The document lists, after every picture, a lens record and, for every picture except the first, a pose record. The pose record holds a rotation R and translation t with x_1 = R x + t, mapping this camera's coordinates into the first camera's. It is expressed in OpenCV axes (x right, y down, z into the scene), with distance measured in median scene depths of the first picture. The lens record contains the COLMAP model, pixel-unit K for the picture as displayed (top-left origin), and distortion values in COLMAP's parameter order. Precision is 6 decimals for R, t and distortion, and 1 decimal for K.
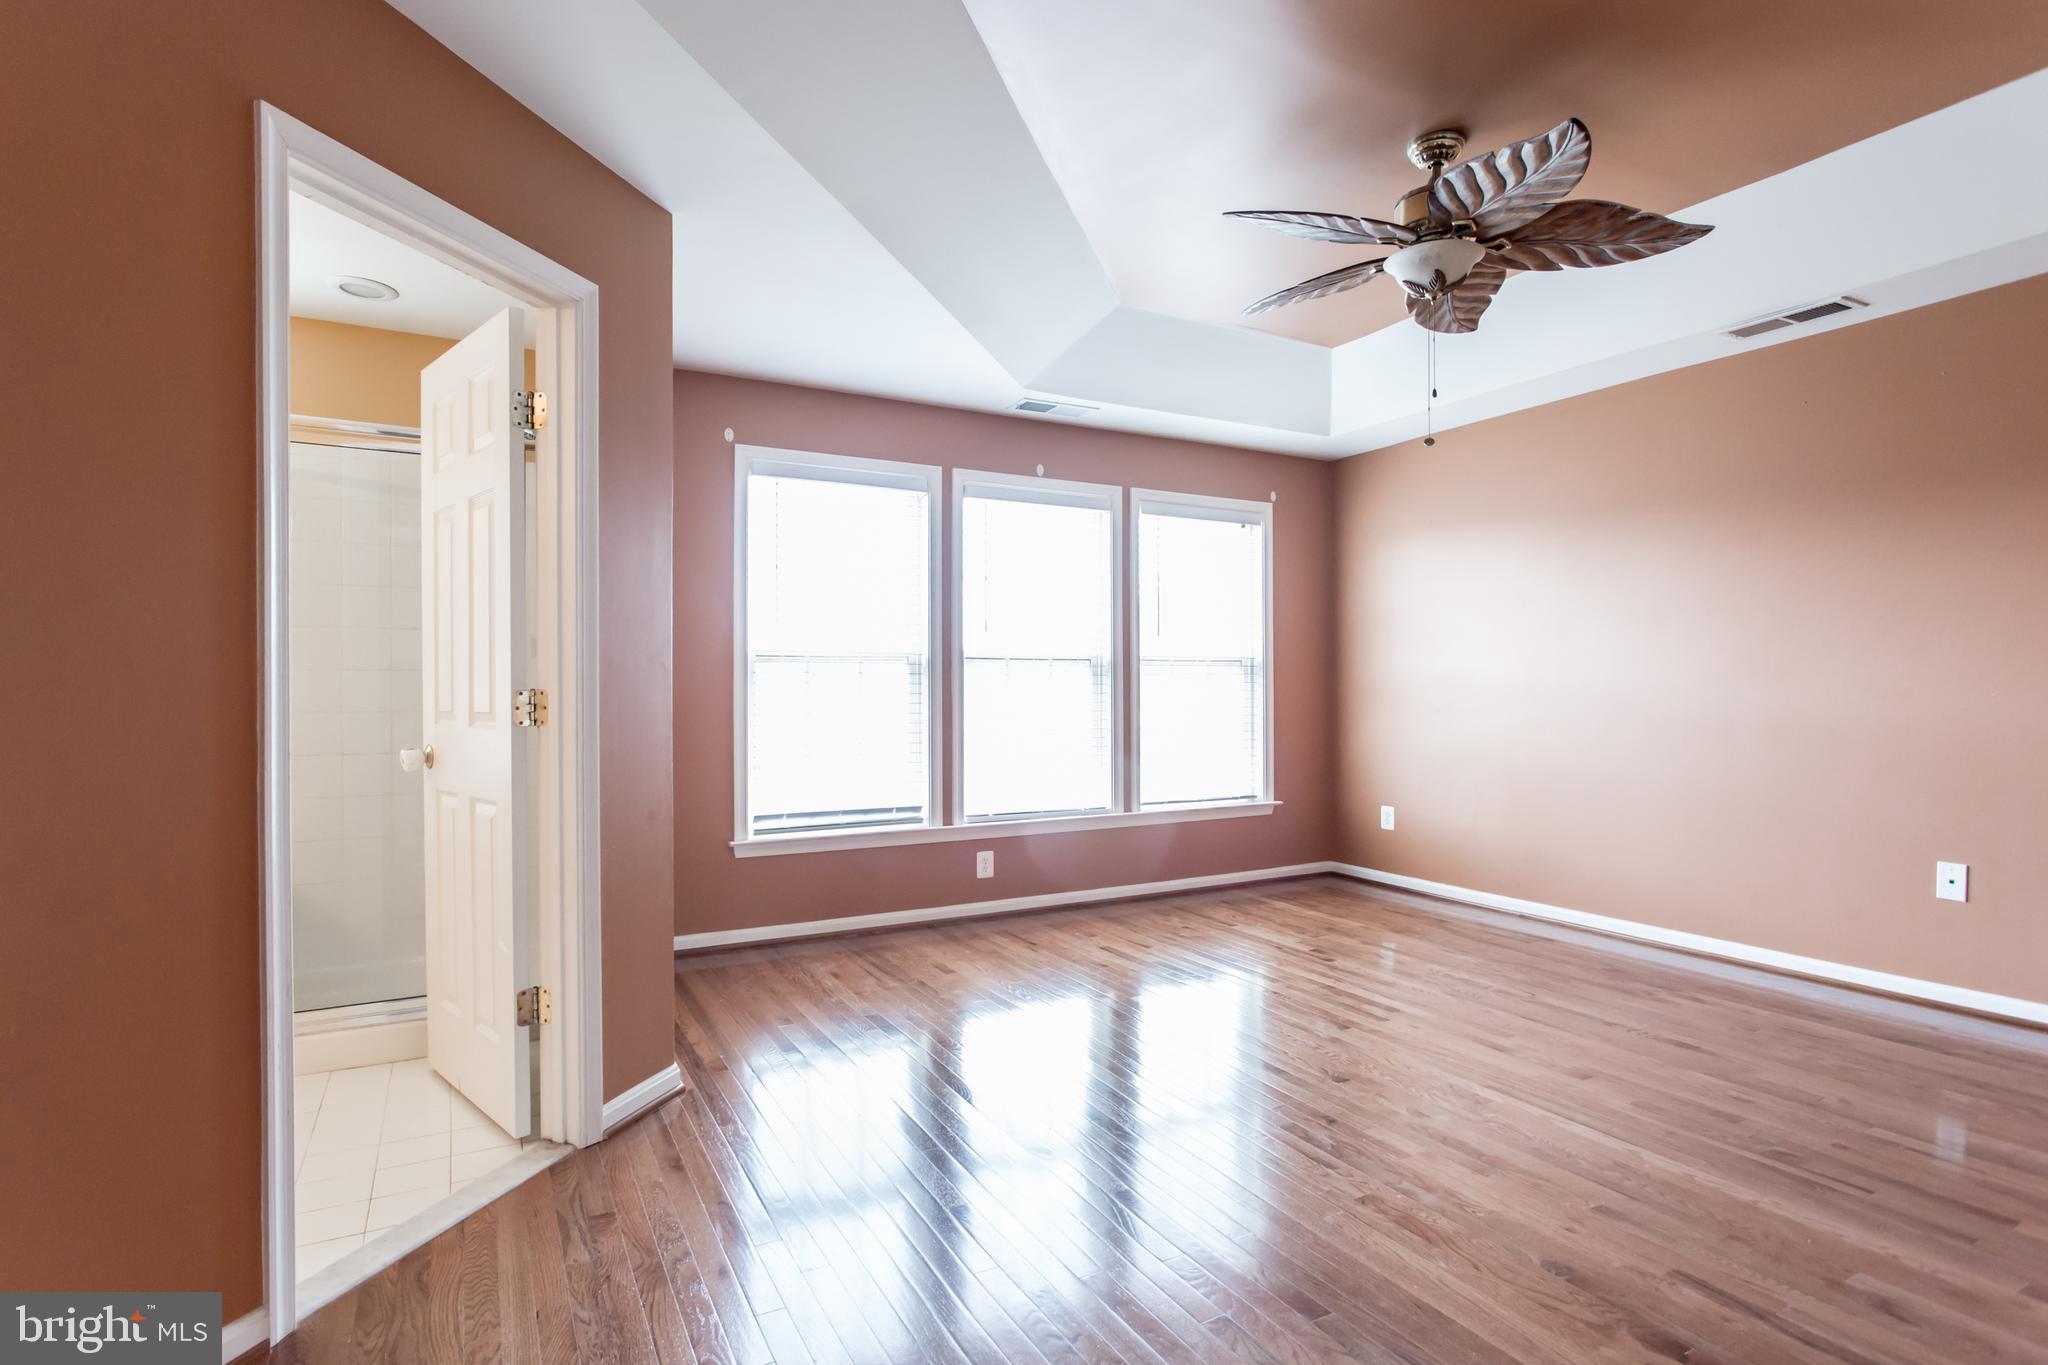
lens RADIAL K [[998.1, 0, 1014.3], [0, 998.1, 676.7], [0, 0, 1]] dist [-0.017099, 0.008310]
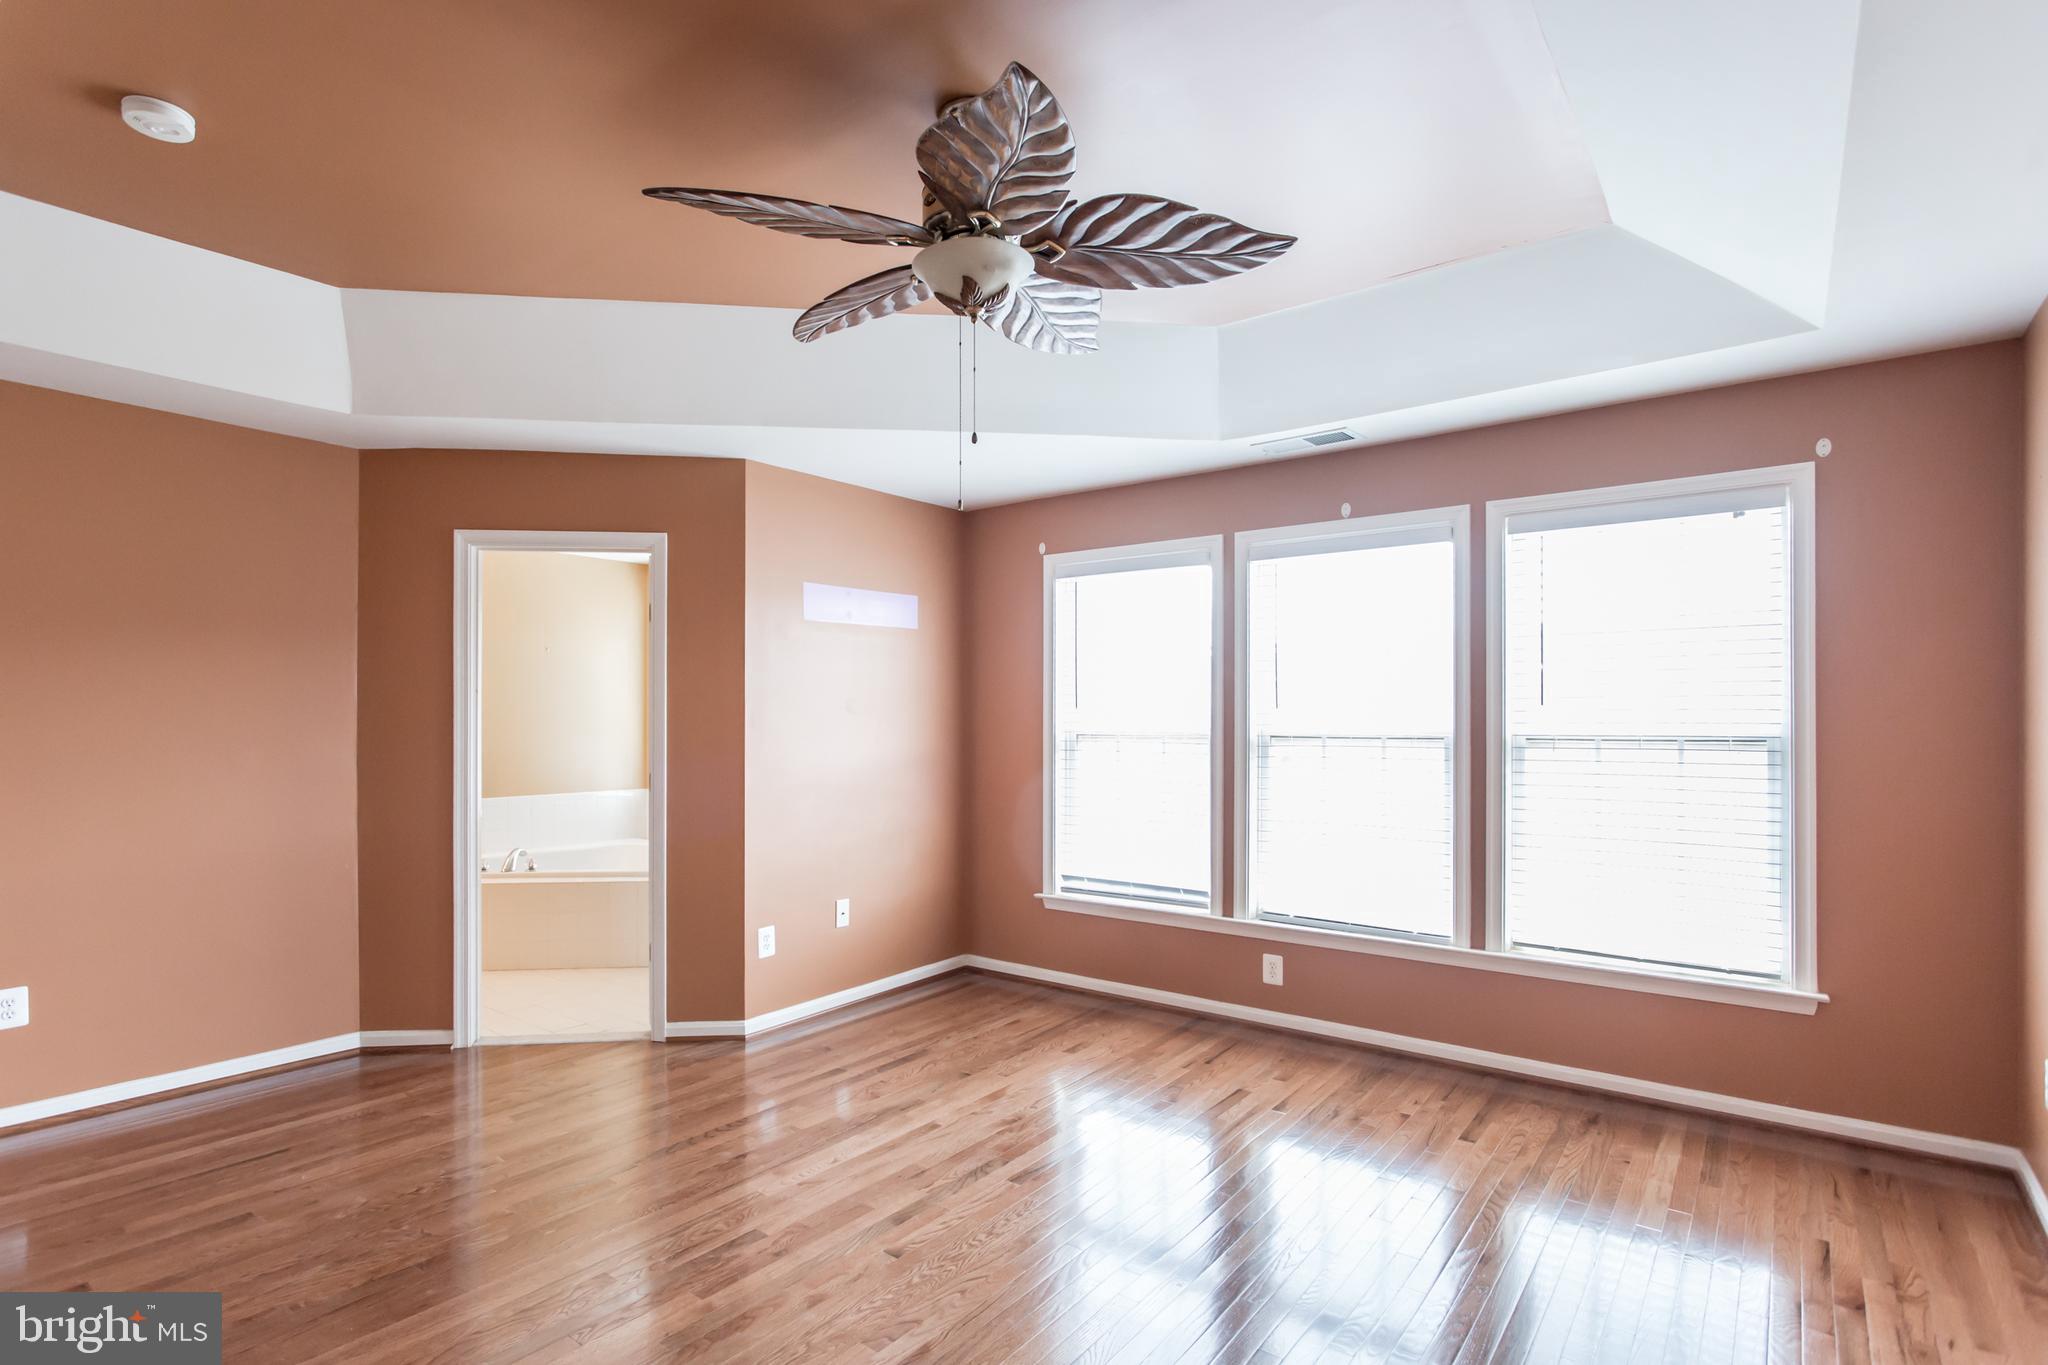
lens RADIAL K [[998.1, 0, 1027.1], [0, 998.1, 721.3], [0, 0, 1]] dist [-0.017099, 0.008310]
pose [[0.417585, 0.006073, -0.908618, 0.698113], [0.009702, 0.999891, 0.011142, -0.046605], [0.908586, -0.013468, 0.417481, 0.437676]]
